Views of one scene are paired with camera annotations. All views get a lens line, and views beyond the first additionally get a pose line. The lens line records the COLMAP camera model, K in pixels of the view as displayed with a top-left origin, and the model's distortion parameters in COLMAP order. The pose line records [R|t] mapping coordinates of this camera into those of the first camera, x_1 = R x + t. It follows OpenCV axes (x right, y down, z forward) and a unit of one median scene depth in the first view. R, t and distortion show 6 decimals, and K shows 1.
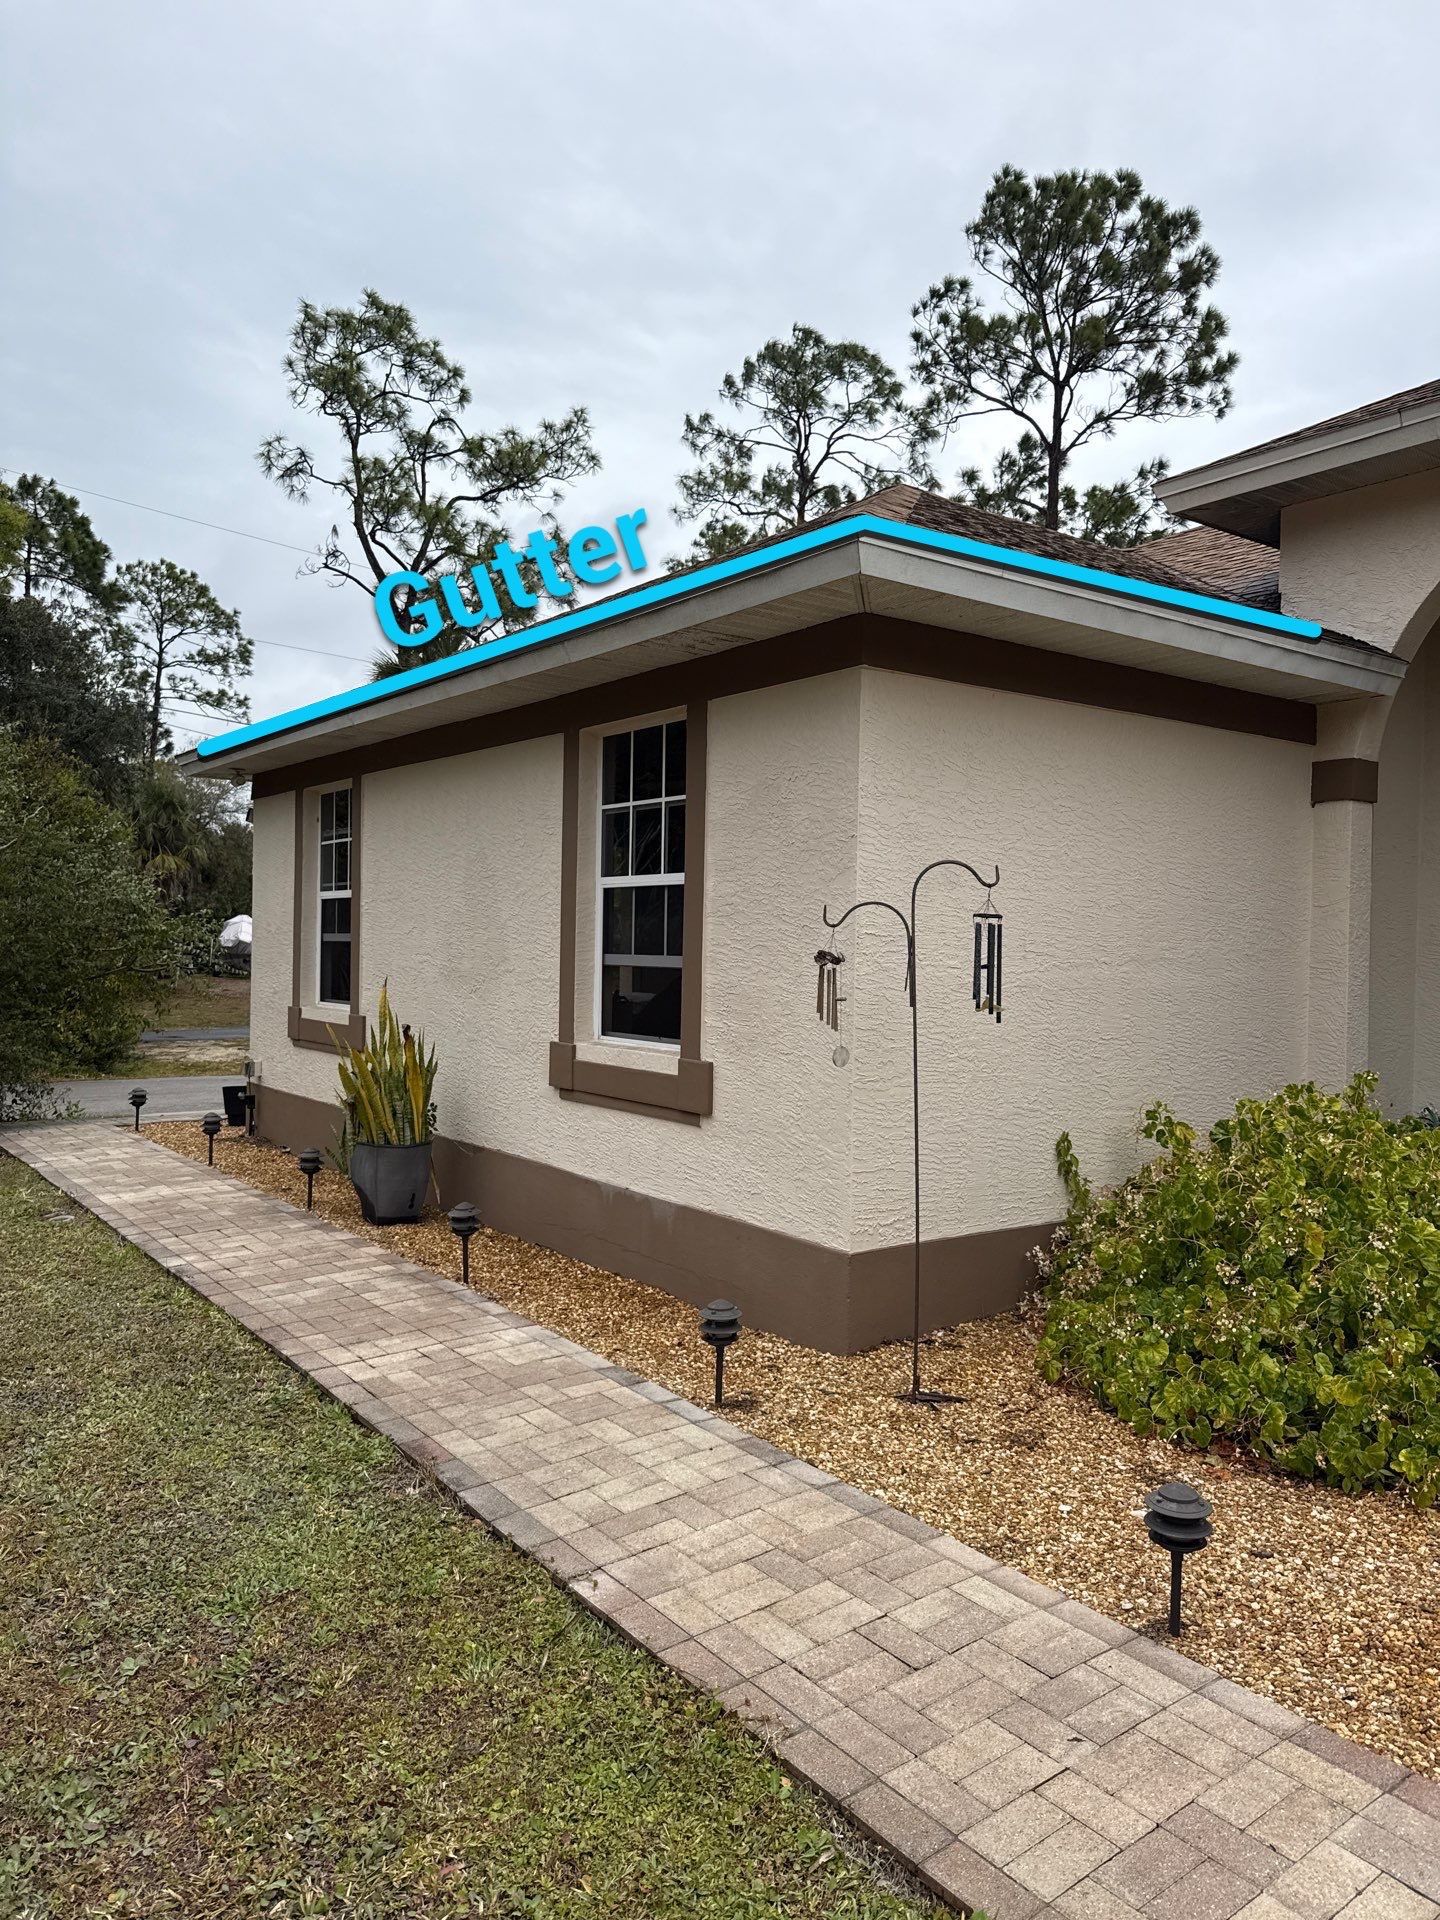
lens RADIAL K [[1332.2, 0, 705.9], [0, 1332.2, 930.7], [0, 0, 1]] dist [0.163471, -0.276098]
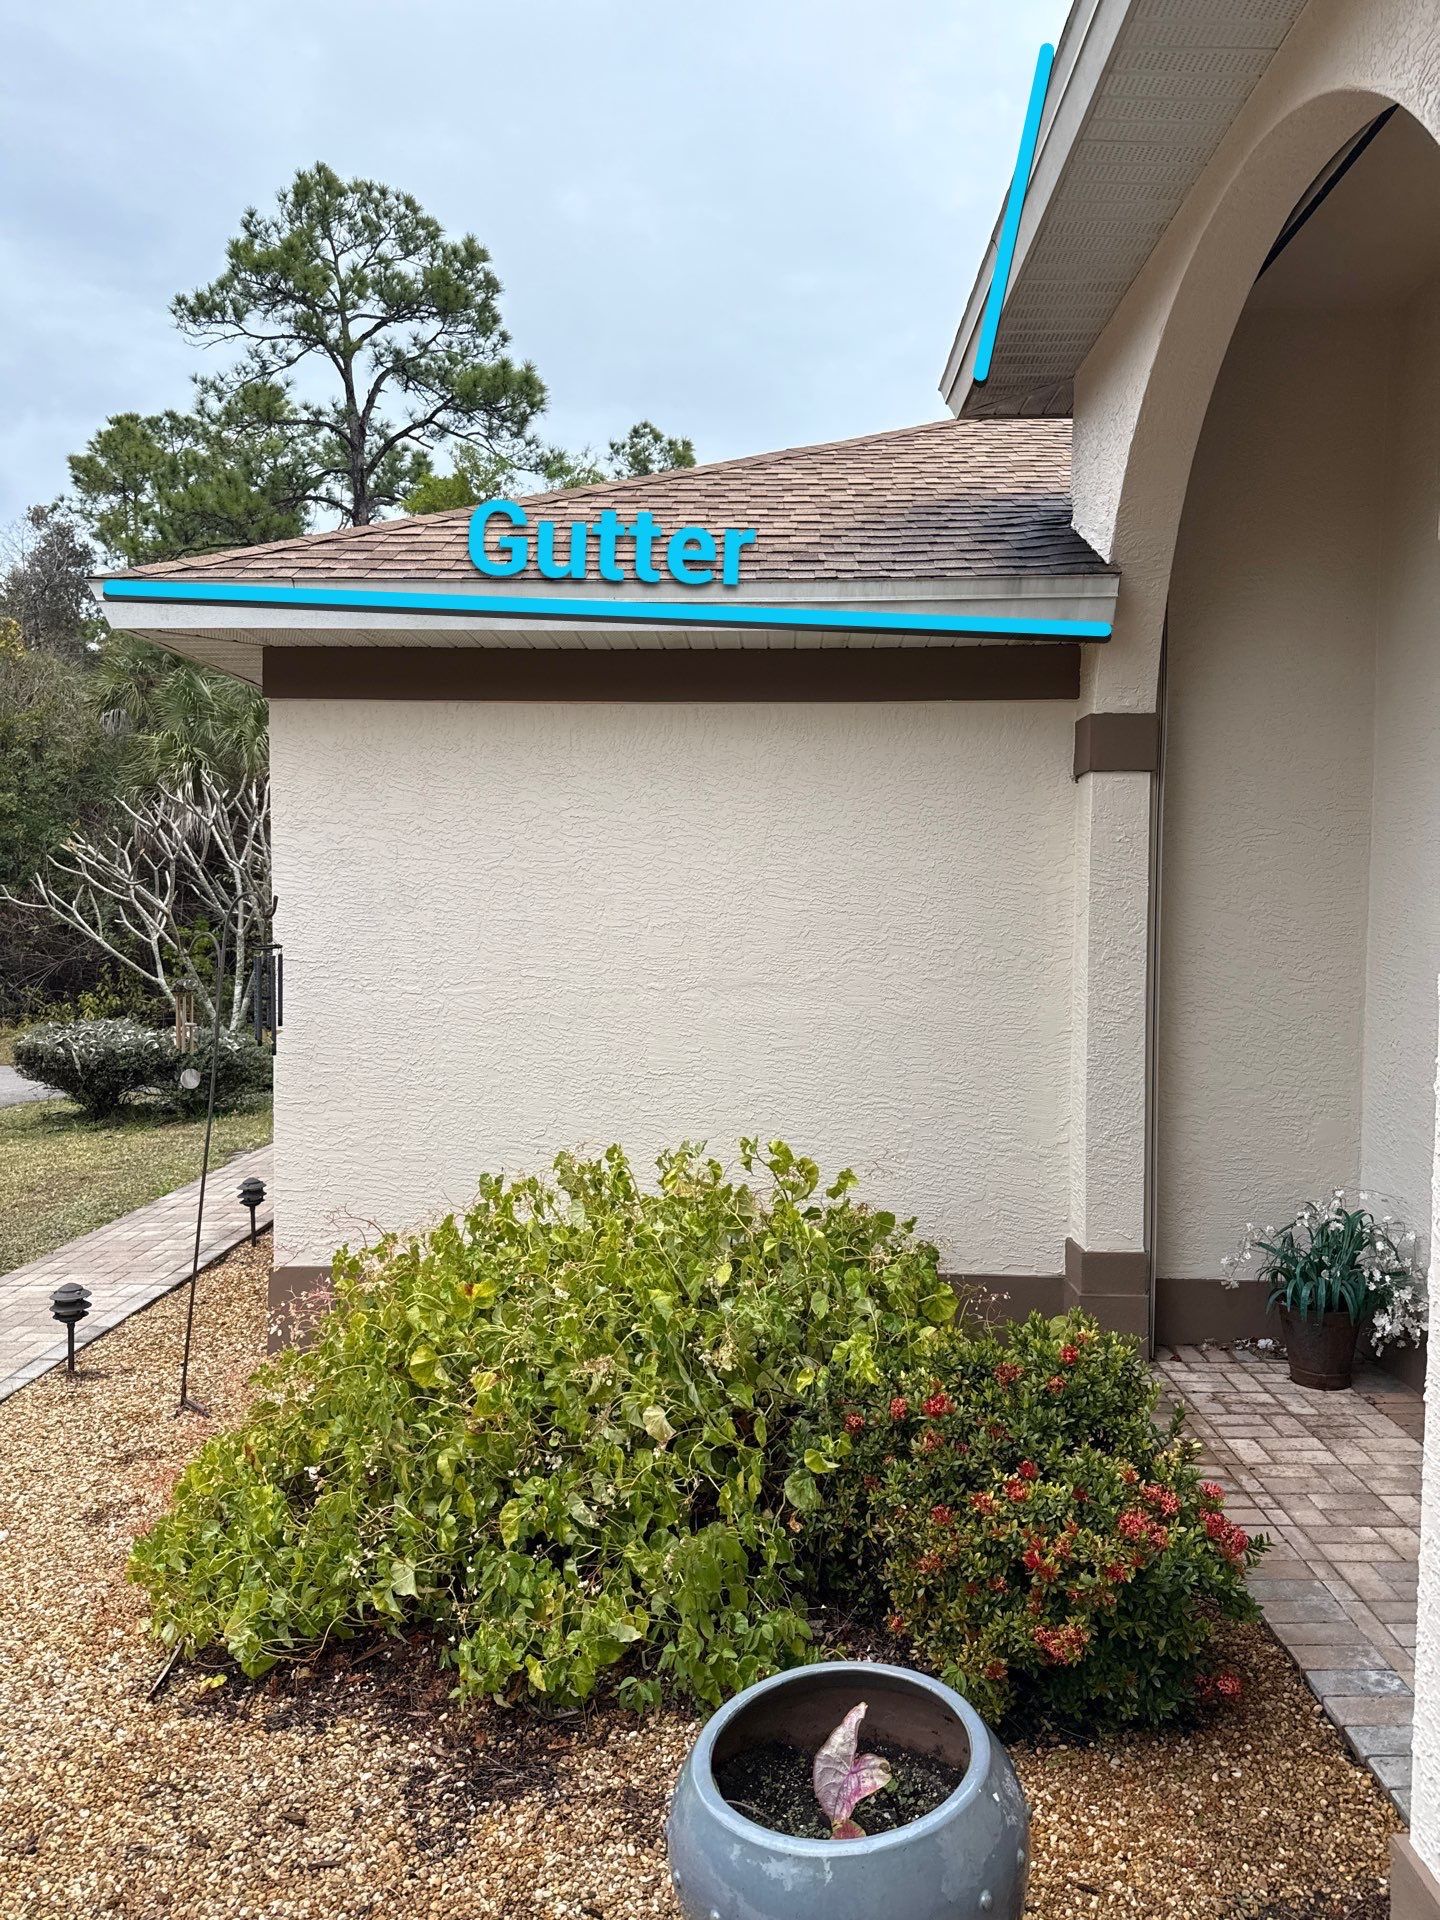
lens RADIAL K [[1332.2, 0, 705.9], [0, 1332.2, 930.7], [0, 0, 1]] dist [0.163471, -0.276098]
pose [[0.763448, 0.001156, -0.645868, 0.850052], [0.010462, 0.999845, 0.014157, -0.025495], [0.645785, -0.017565, 0.763317, 0.341600]]
